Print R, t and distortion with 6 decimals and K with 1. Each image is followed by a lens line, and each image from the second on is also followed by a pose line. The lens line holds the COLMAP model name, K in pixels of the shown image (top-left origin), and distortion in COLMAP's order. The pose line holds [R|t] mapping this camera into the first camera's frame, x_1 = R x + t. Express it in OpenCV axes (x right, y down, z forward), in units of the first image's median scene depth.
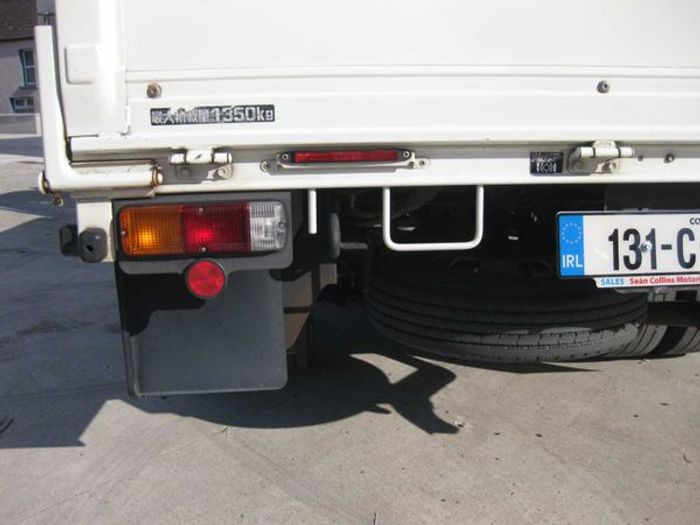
lens RADIAL K [[718.4, 0, 350.0], [0, 718.4, 262.5], [0, 0, 1]] dist [-0.196608, 0.164094]
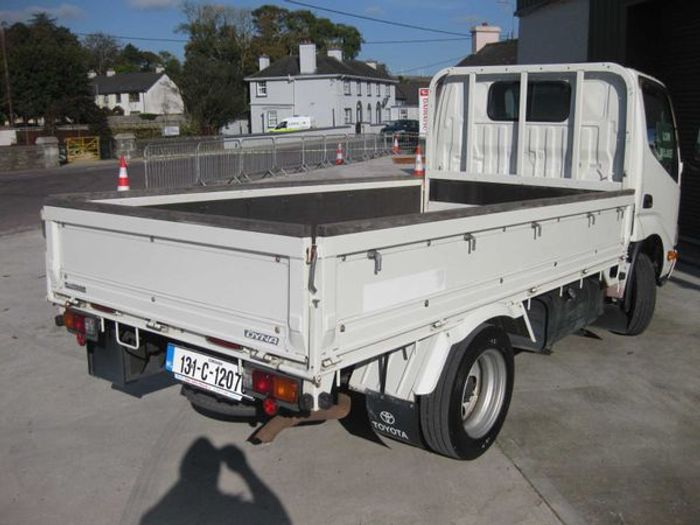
lens RADIAL K [[718.4, 0, 350.0], [0, 718.4, 262.5], [0, 0, 1]] dist [-0.196608, 0.164094]
pose [[0.753213, 0.141129, -0.642459, 2.285134], [-0.157394, 0.987008, 0.032288, -0.521081], [0.638669, 0.076799, 0.765640, -0.491965]]
